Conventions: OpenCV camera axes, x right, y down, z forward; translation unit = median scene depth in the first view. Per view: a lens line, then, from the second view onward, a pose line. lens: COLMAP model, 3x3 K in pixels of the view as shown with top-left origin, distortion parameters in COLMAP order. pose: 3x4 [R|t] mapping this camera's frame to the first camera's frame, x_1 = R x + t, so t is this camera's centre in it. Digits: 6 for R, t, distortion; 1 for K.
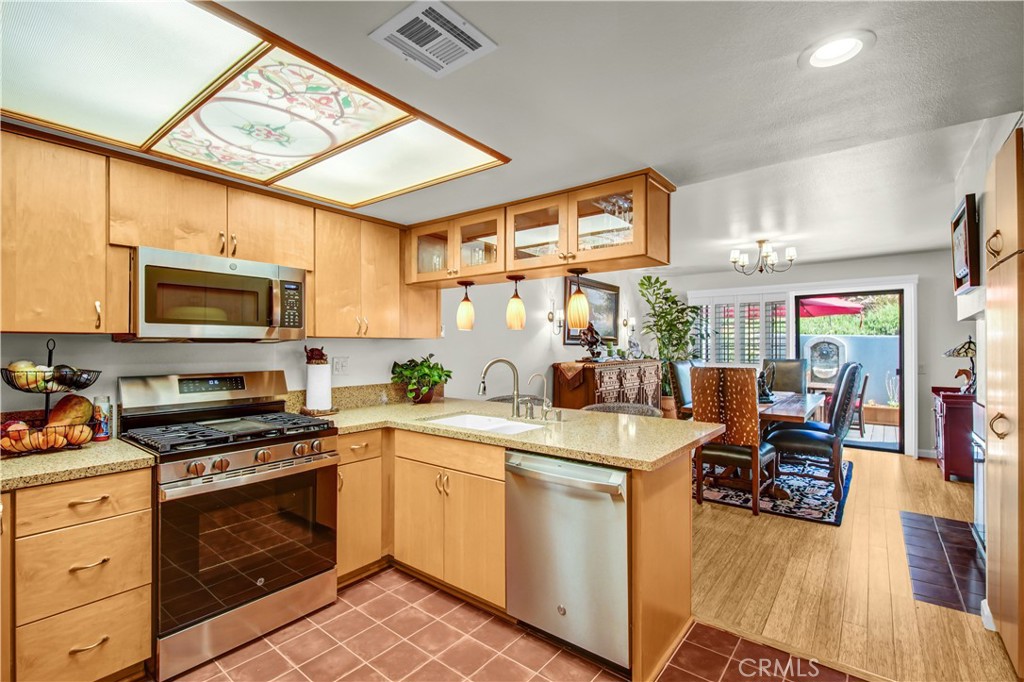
lens RADIAL K [[464.5, 0, 504.6], [0, 464.5, 343.4], [0, 0, 1]] dist [0.010028, -0.005380]
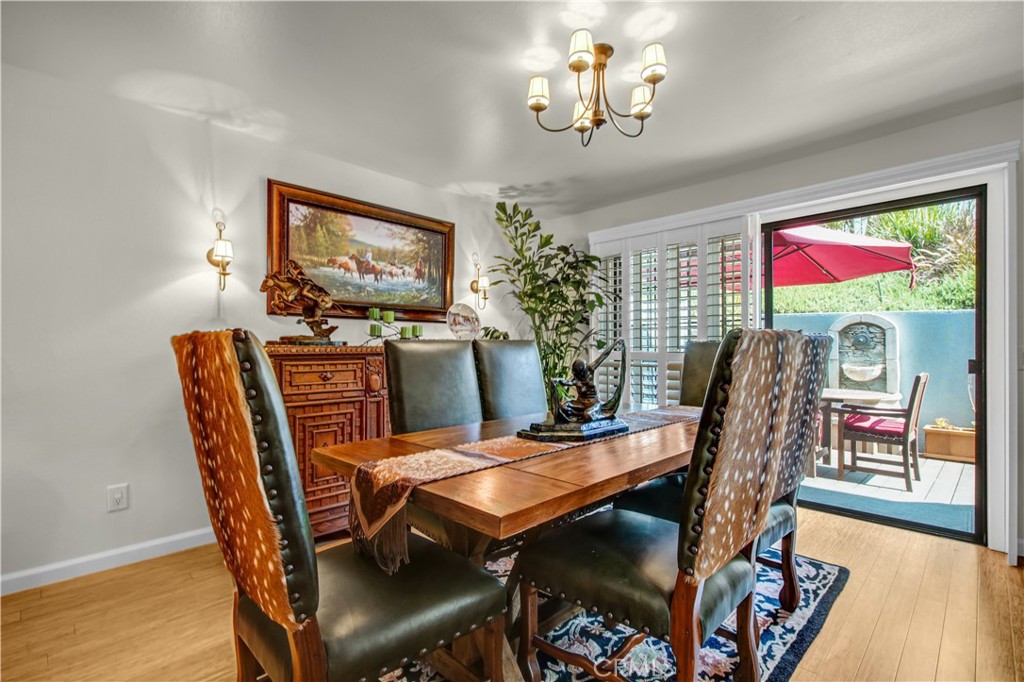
lens RADIAL K [[464.5, 0, 507.9], [0, 464.5, 348.6], [0, 0, 1]] dist [0.010028, -0.005380]
pose [[0.991874, -0.002720, -0.127199, 0.378121], [0.003417, 0.999980, 0.005258, 0.033278], [0.127182, -0.005650, 0.991863, 0.410756]]
